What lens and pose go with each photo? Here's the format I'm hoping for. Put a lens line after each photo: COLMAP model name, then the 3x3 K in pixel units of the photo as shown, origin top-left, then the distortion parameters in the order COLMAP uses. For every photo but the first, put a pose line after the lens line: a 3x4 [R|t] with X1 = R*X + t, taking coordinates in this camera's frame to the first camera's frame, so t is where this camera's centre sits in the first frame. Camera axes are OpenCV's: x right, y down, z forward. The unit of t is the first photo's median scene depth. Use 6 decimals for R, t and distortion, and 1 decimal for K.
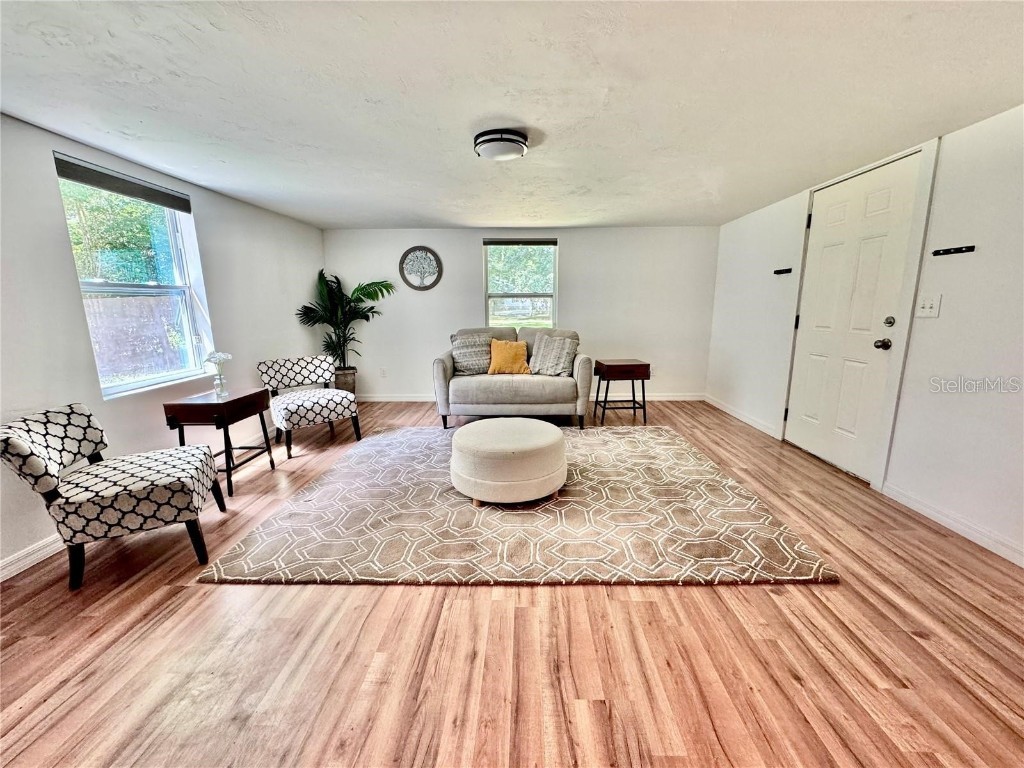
lens RADIAL K [[408.0, 0, 516.1], [0, 408.0, 380.9], [0, 0, 1]] dist [-0.002840, -0.000127]
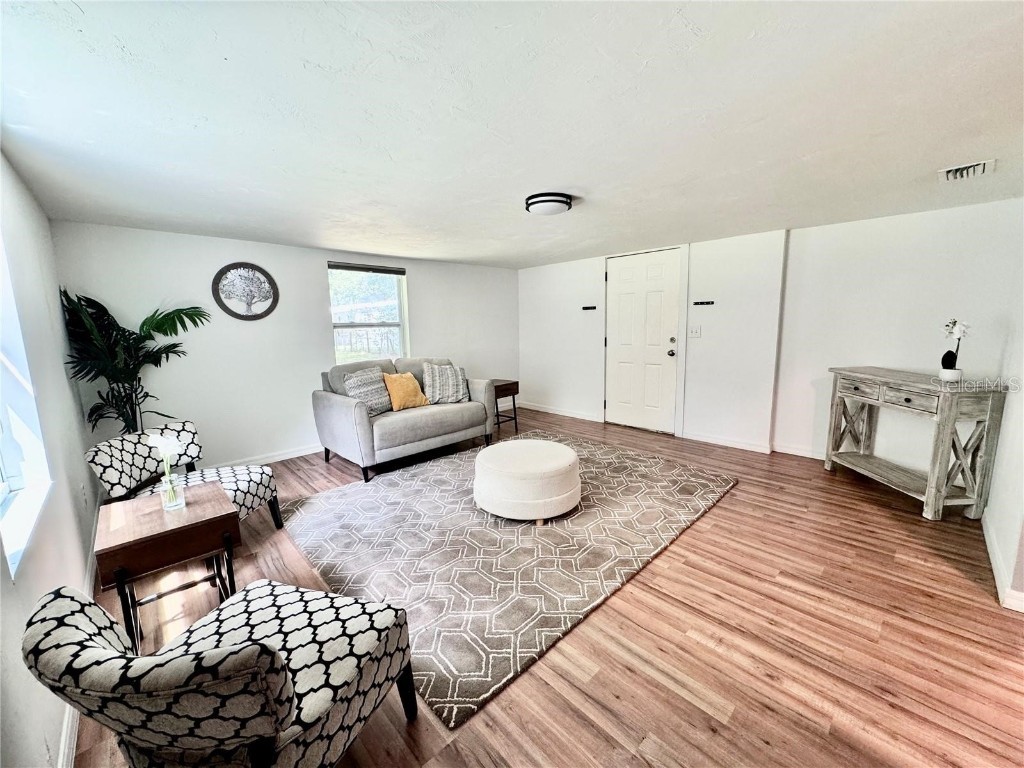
lens RADIAL K [[407.0, 0, 512.0], [0, 407.0, 384.0], [0, 0, 1]] dist [-0.000595, -0.000089]
pose [[0.703142, -0.113205, 0.701980, -0.598405], [0.145104, 0.989315, 0.014197, -0.060838], [-0.696086, 0.091878, 0.712055, 0.180576]]
